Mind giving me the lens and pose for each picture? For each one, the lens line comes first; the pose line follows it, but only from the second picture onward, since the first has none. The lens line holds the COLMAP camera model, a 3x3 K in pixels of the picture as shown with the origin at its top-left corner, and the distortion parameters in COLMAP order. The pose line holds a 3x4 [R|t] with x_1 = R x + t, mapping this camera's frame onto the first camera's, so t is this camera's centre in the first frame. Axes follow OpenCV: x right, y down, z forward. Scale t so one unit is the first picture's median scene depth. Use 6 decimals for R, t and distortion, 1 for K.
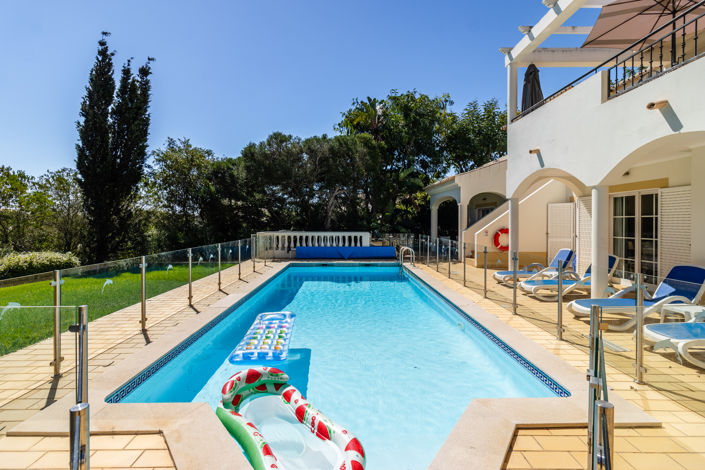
lens RADIAL K [[325.0, 0, 346.3], [0, 325.0, 223.2], [0, 0, 1]] dist [0.007797, -0.003472]
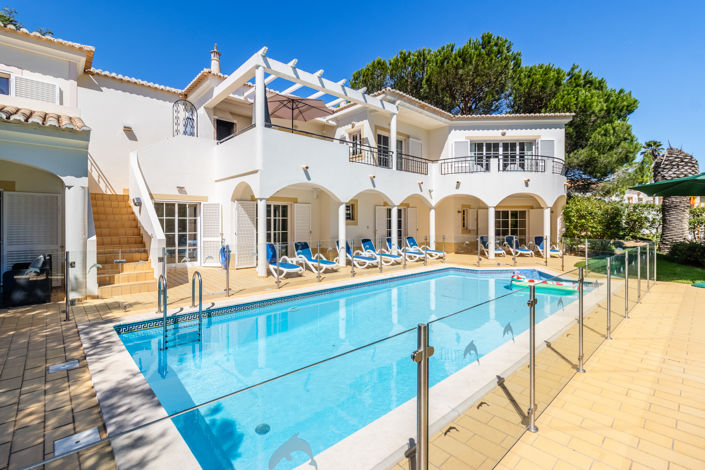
lens RADIAL K [[325.0, 0, 349.2], [0, 325.0, 223.4], [0, 0, 1]] dist [0.007797, -0.003472]
pose [[-0.676886, -0.000683, 0.736087, -0.238318], [0.002274, 0.999993, 0.003019, 0.000991], [-0.736084, 0.003717, -0.676880, 0.821267]]
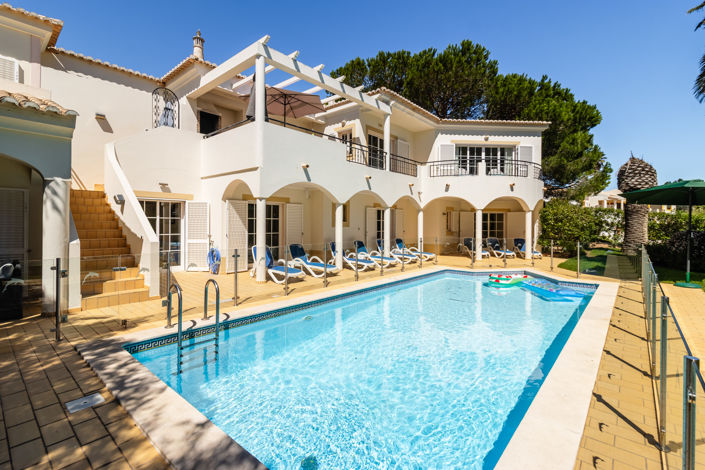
lens RADIAL K [[325.0, 0, 350.3], [0, 325.0, 224.4], [0, 0, 1]] dist [0.007797, -0.003472]
pose [[-0.757881, -0.007023, 0.652355, -0.171537], [-0.005633, 0.999975, 0.004221, -0.001179], [-0.652369, -0.000476, -0.757902, 0.854831]]
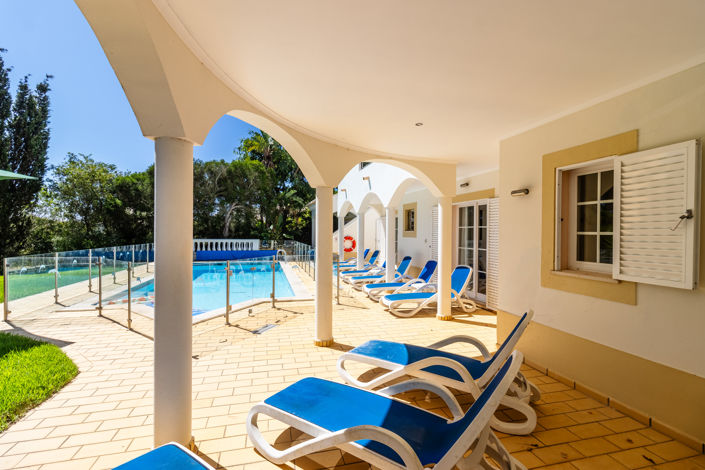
lens RADIAL K [[325.0, 0, 347.0], [0, 325.0, 240.2], [0, 0, 1]] dist [0.007797, -0.003472]
pose [[0.968104, 0.001111, 0.250546, 0.079016], [-0.006668, 0.999750, 0.021333, 0.001234], [-0.250460, -0.022323, 0.967870, -0.306749]]
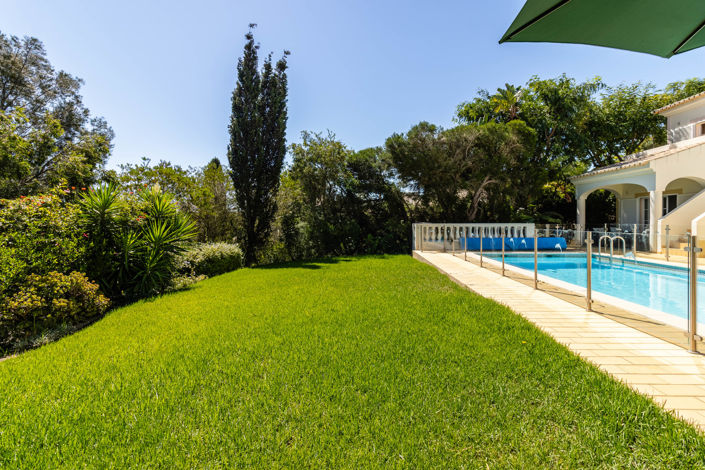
lens RADIAL K [[325.0, 0, 350.6], [0, 325.0, 225.0], [0, 0, 1]] dist [0.007797, -0.003472]
pose [[0.998297, -0.006367, -0.057993, -0.374014], [0.006723, 0.999960, 0.005955, 0.022977], [0.057953, -0.006334, 0.998299, 0.007739]]
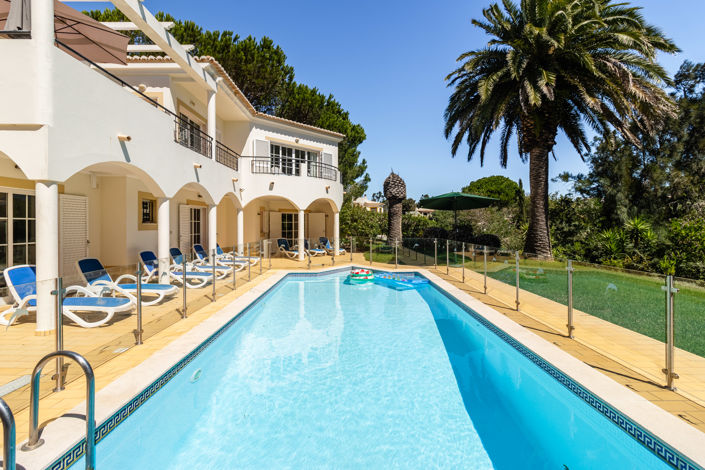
lens RADIAL K [[325.0, 0, 350.3], [0, 325.0, 224.1], [0, 0, 1]] dist [0.007797, -0.003472]
pose [[-0.999954, 0.004287, -0.008565, 0.010213], [0.004276, 0.999990, 0.001339, -0.001628], [0.008570, 0.001302, -0.999962, 0.848015]]
